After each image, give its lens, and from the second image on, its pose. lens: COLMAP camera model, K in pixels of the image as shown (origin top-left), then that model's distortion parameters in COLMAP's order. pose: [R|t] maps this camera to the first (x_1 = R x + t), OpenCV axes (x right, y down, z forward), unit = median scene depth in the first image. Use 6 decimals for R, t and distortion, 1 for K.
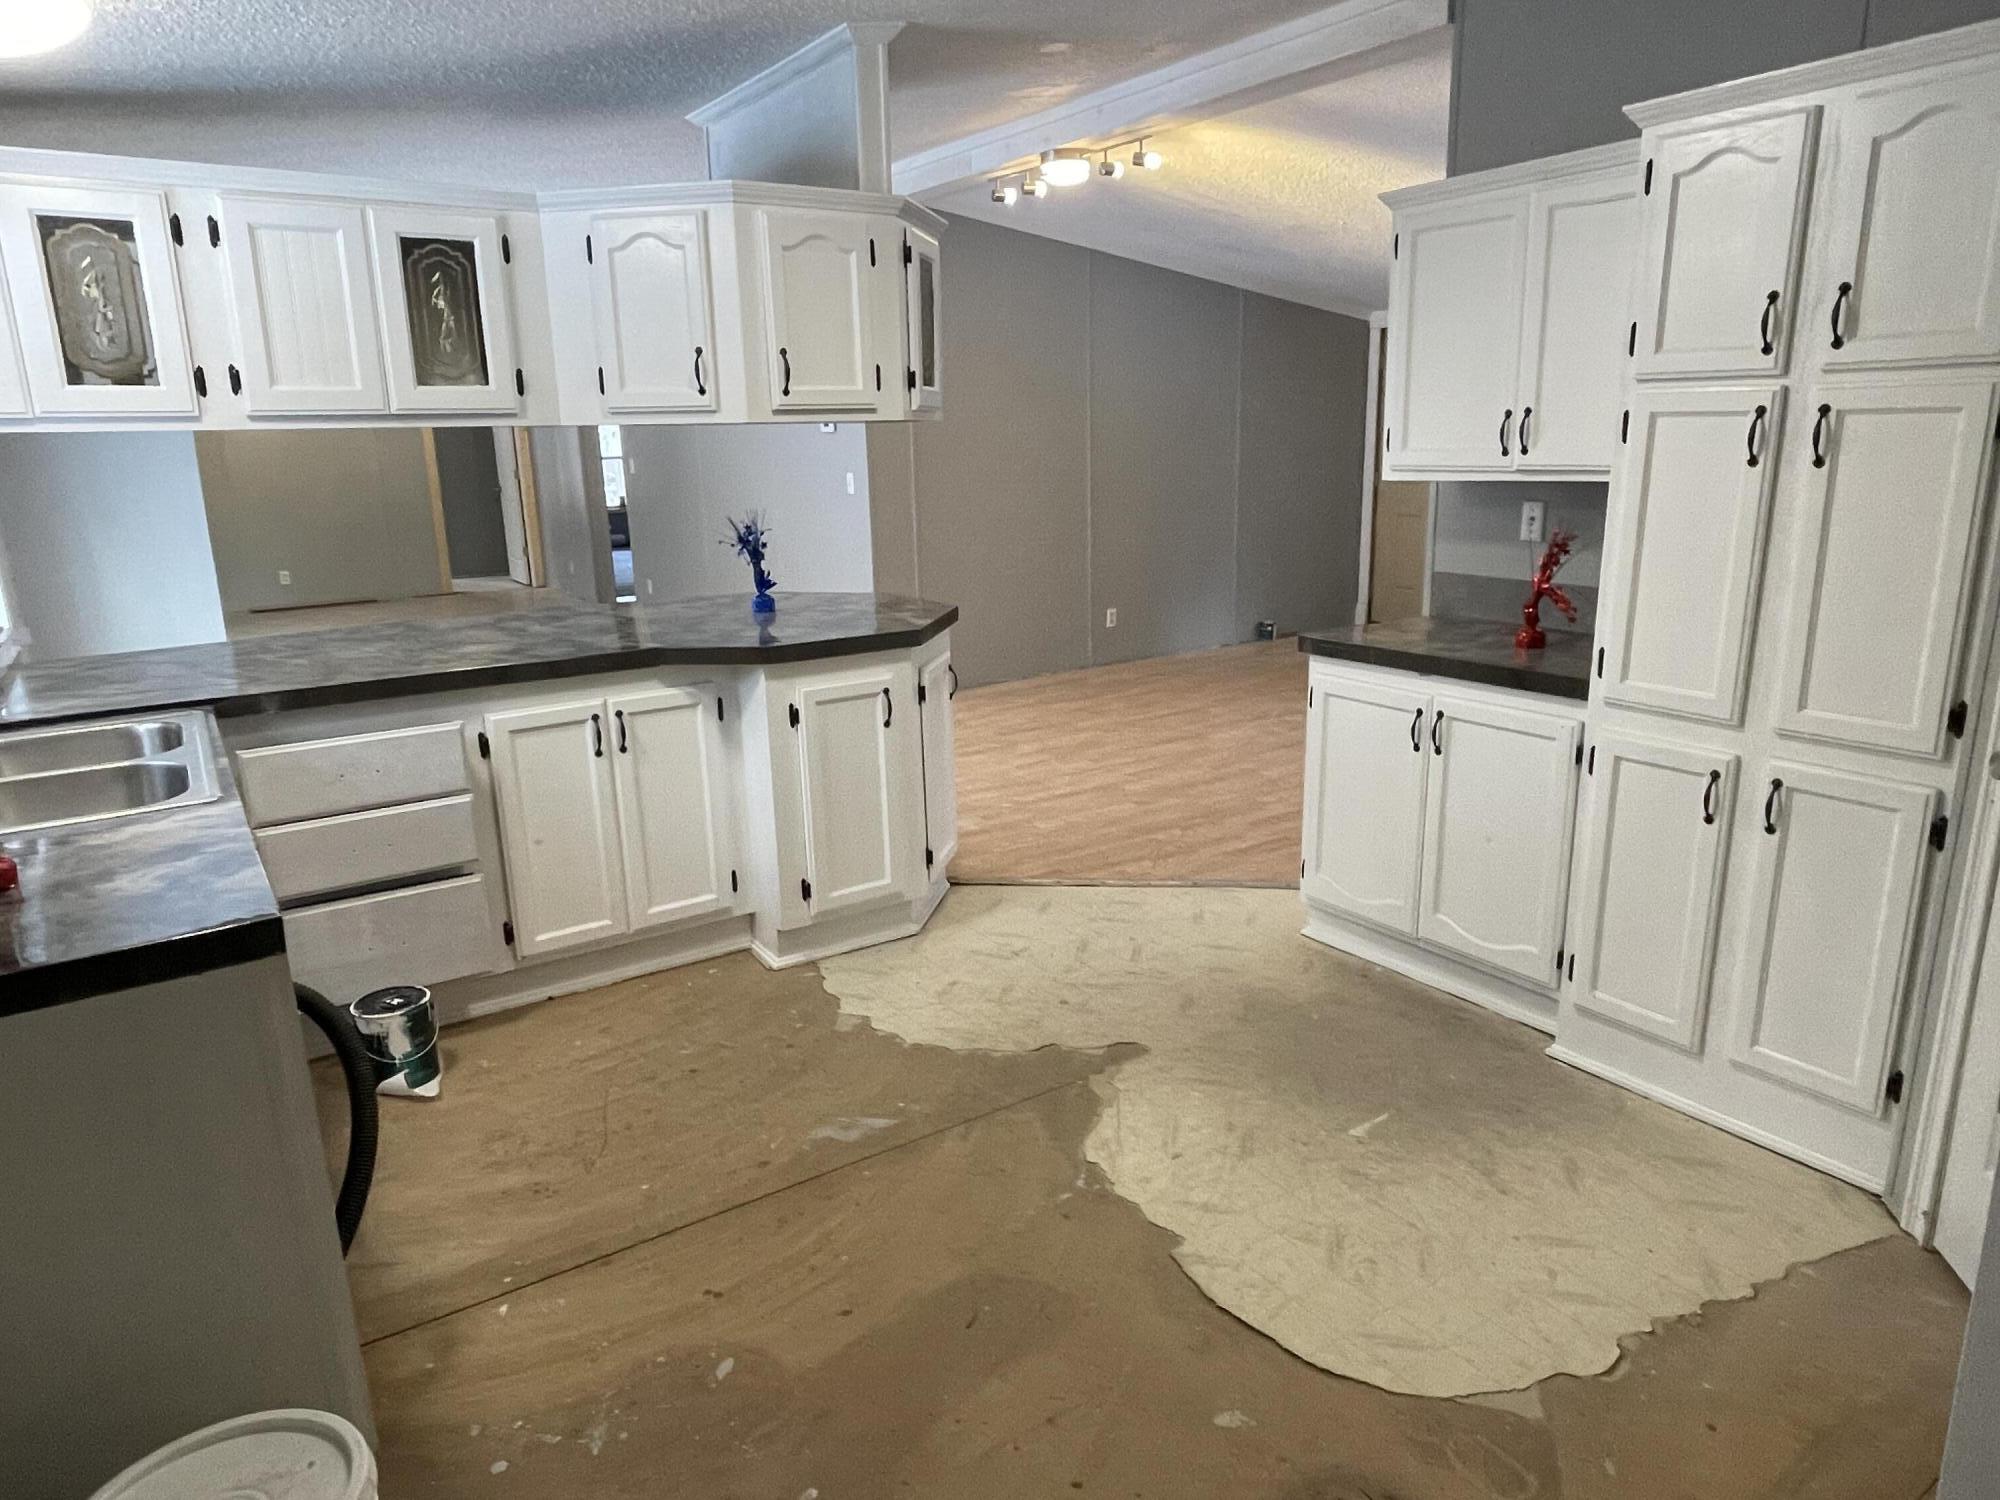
lens RADIAL K [[1245.4, 0, 999.8], [0, 1245.4, 745.0], [0, 0, 1]] dist [-0.000085, -0.000040]
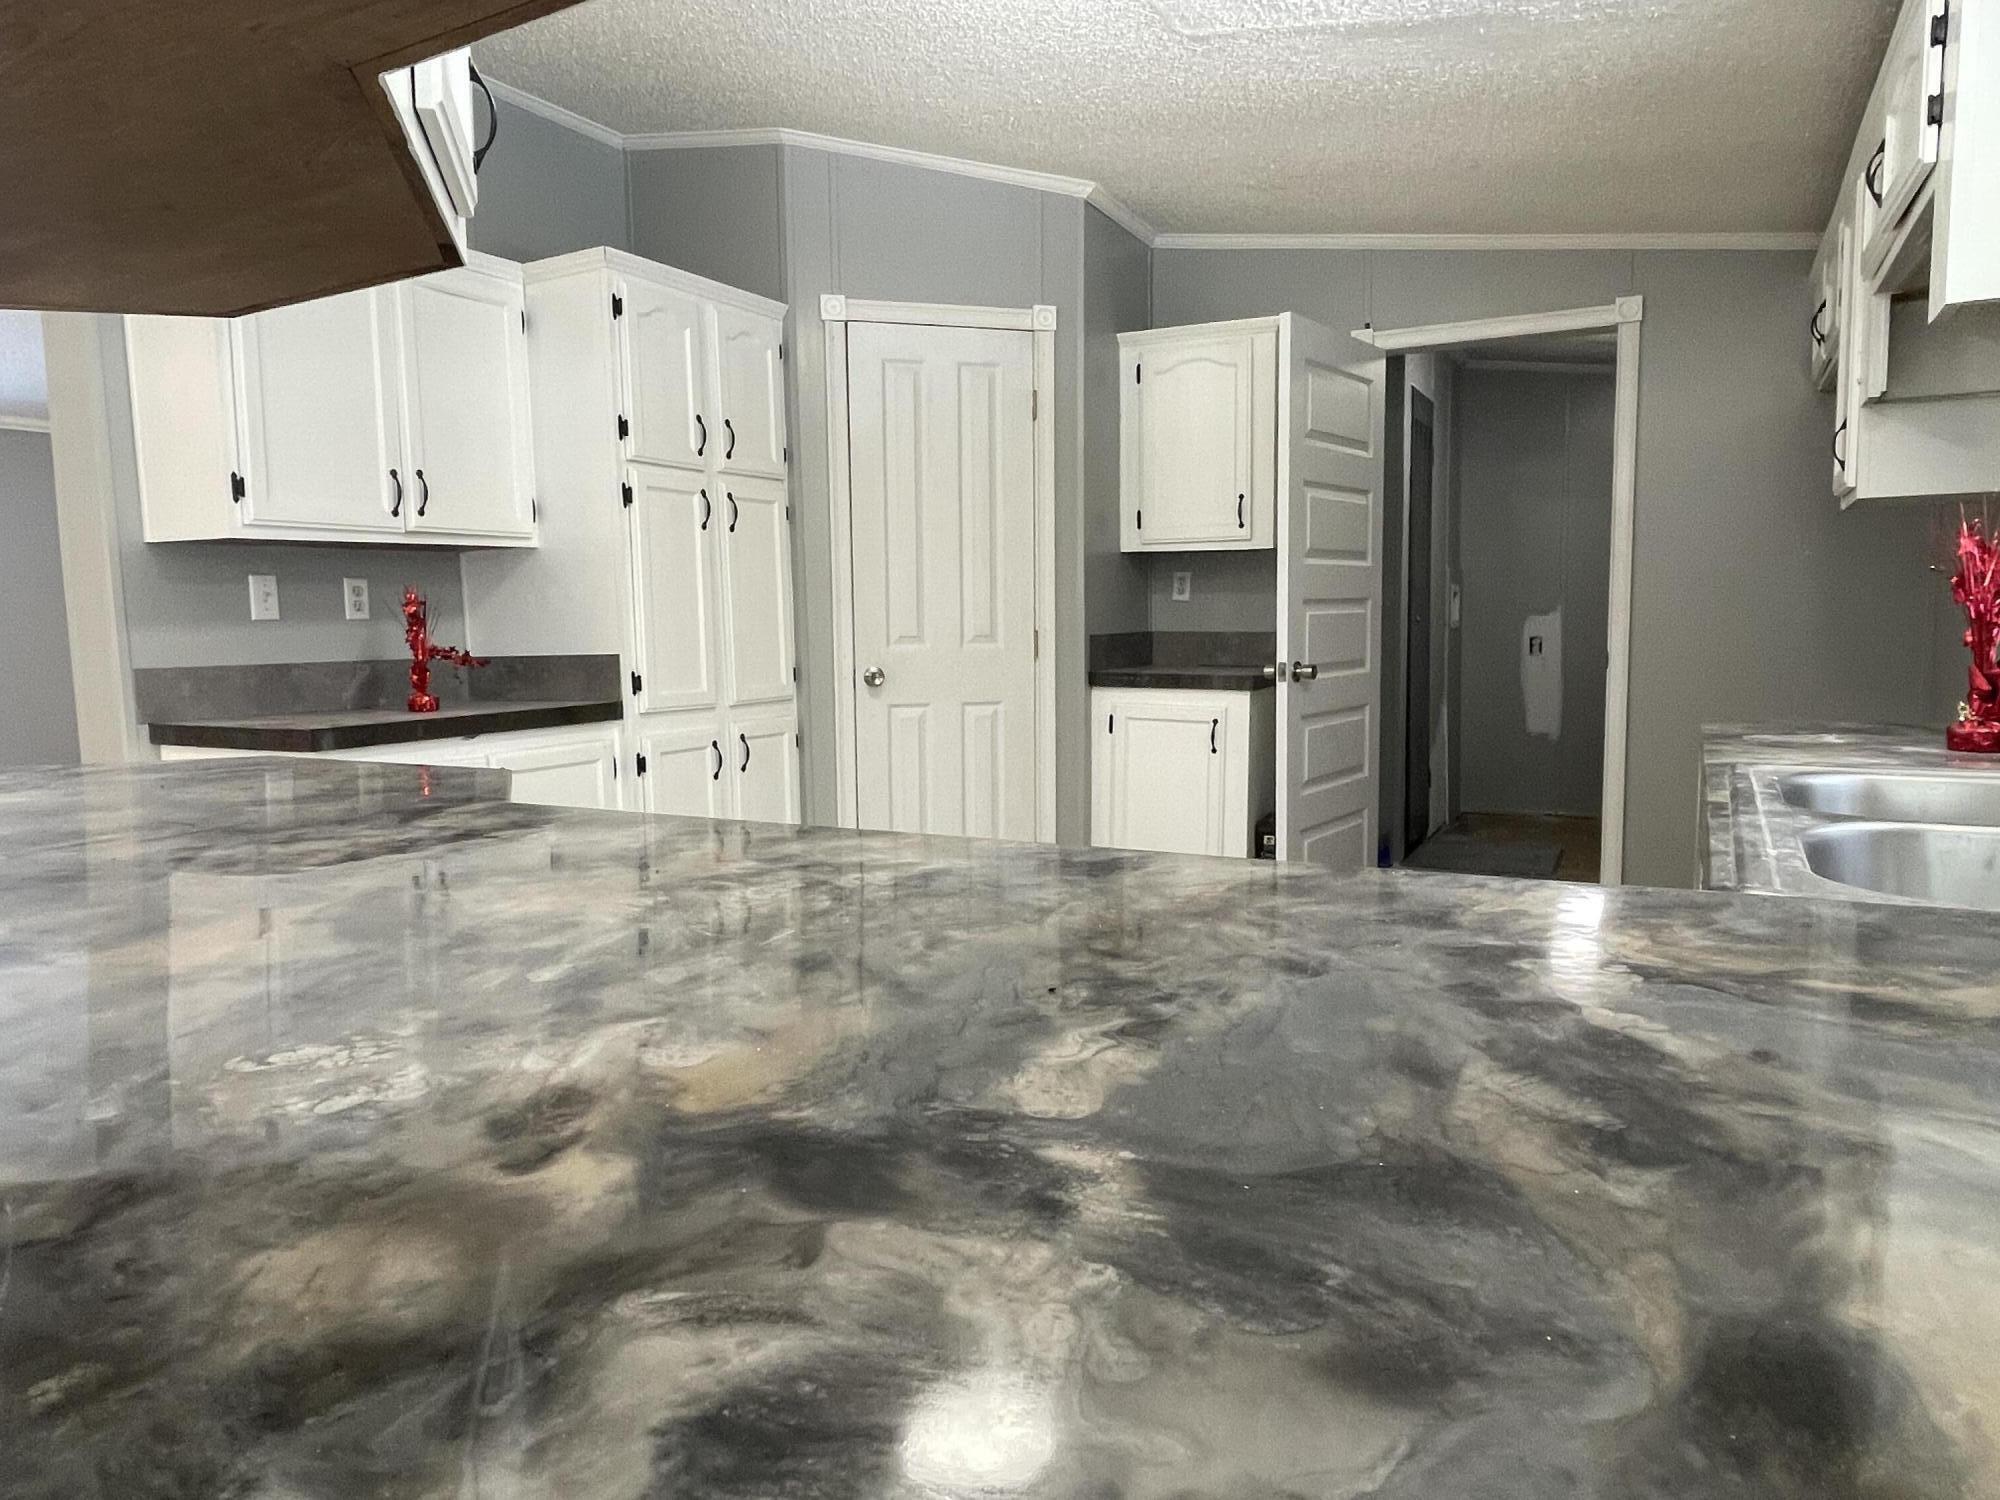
lens RADIAL K [[1245.4, 0, 1000.3], [0, 1245.4, 749.0], [0, 0, 1]] dist [-0.000085, -0.000040]
pose [[-0.459971, -0.057594, 0.886064, -0.695133], [0.246328, 0.950450, 0.189652, -0.132745], [-0.853082, 0.305496, -0.422992, 1.099164]]
